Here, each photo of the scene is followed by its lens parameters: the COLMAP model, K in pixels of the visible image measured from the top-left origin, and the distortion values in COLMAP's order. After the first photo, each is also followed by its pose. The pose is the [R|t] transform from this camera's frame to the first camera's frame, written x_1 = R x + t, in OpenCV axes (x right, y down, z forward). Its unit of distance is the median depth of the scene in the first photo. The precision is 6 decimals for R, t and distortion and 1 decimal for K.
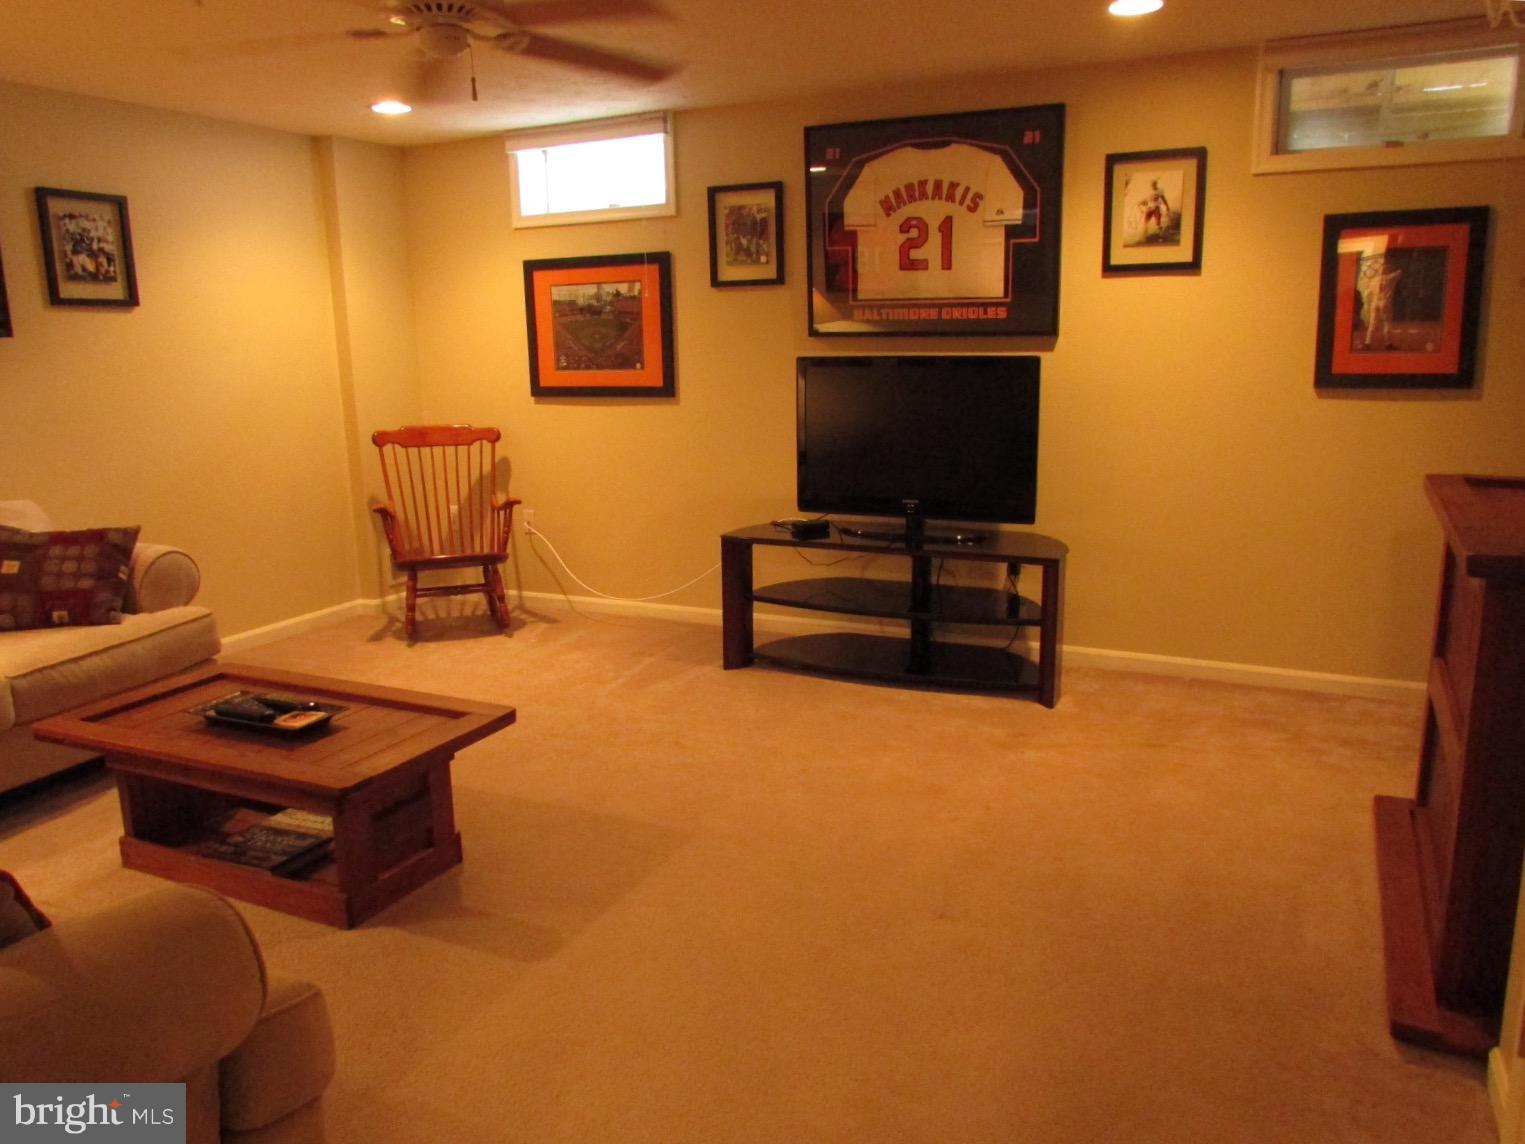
lens RADIAL K [[1099.9, 0, 771.6], [0, 1099.9, 569.4], [0, 0, 1]] dist [0.000565, 0.003162]
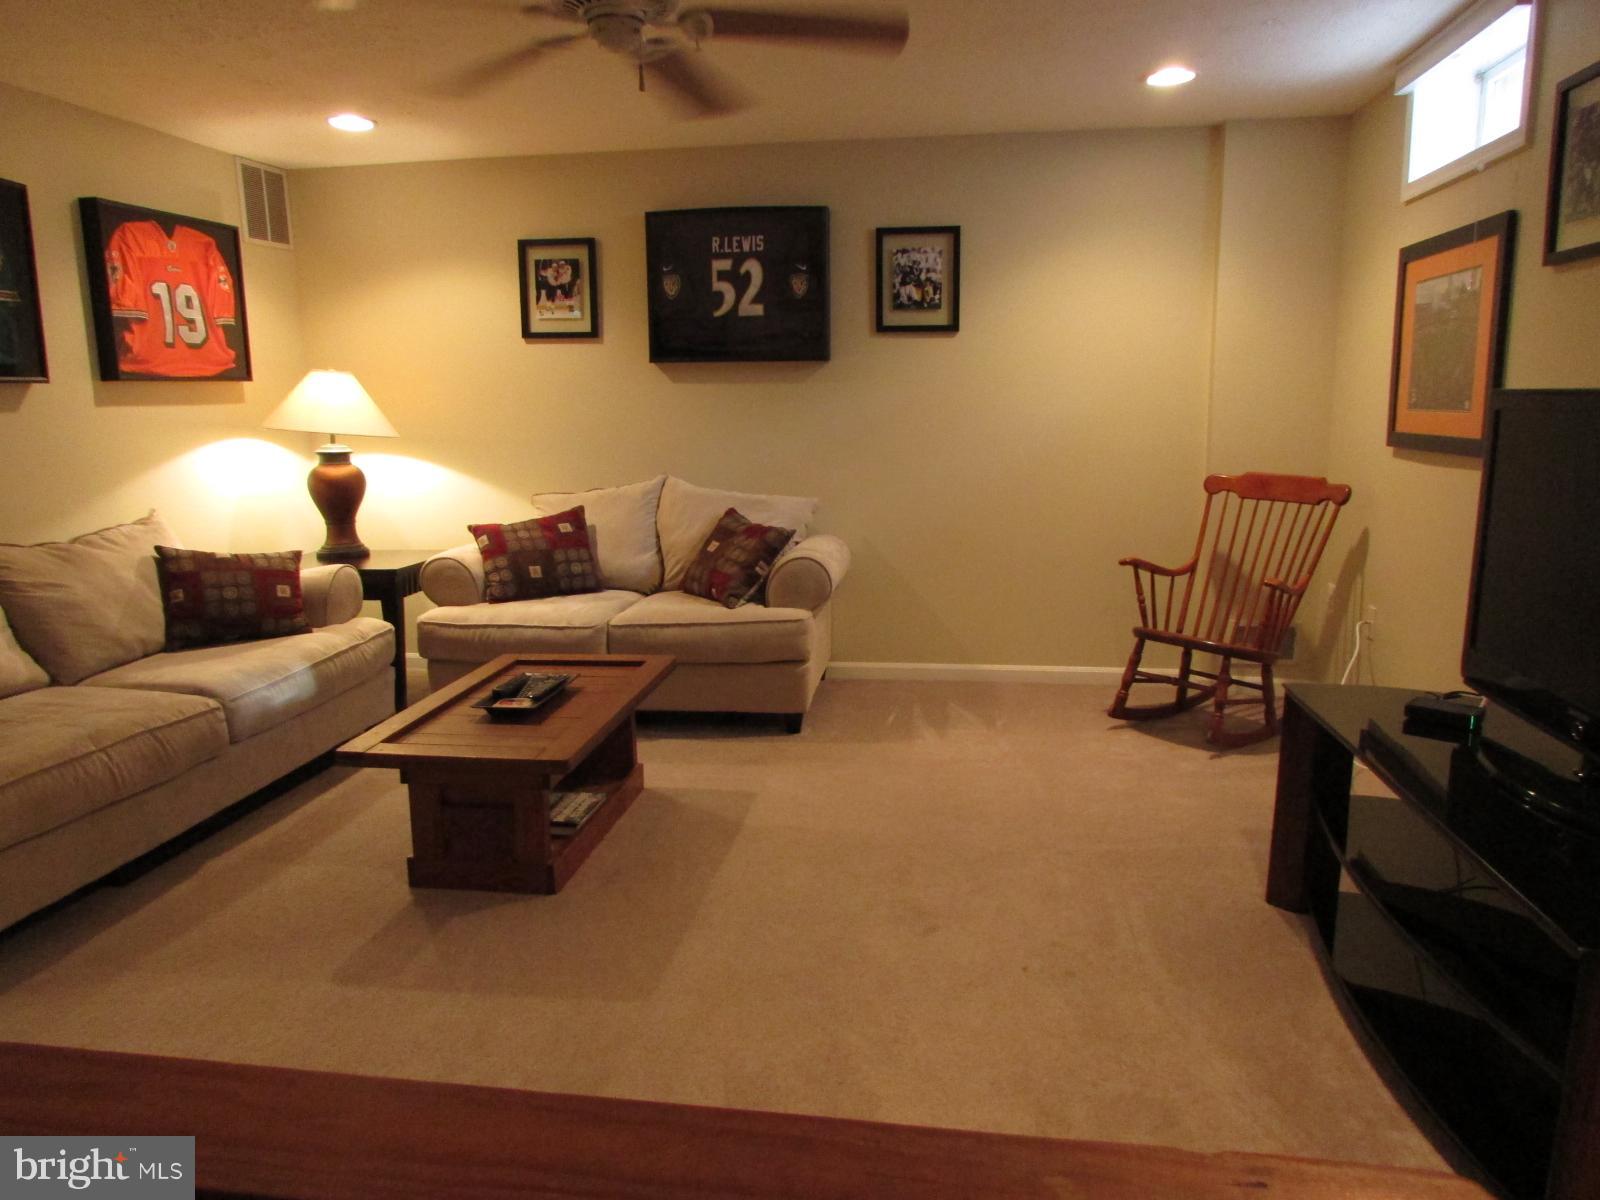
lens RADIAL K [[1154.0, 0, 809.6], [0, 1154.0, 597.2], [0, 0, 1]] dist [0.000565, 0.003162]
pose [[0.330952, 0.183762, -0.925582, 0.448725], [-0.197314, 0.972650, 0.122555, -0.103741], [0.922788, 0.142071, 0.358159, 0.532598]]
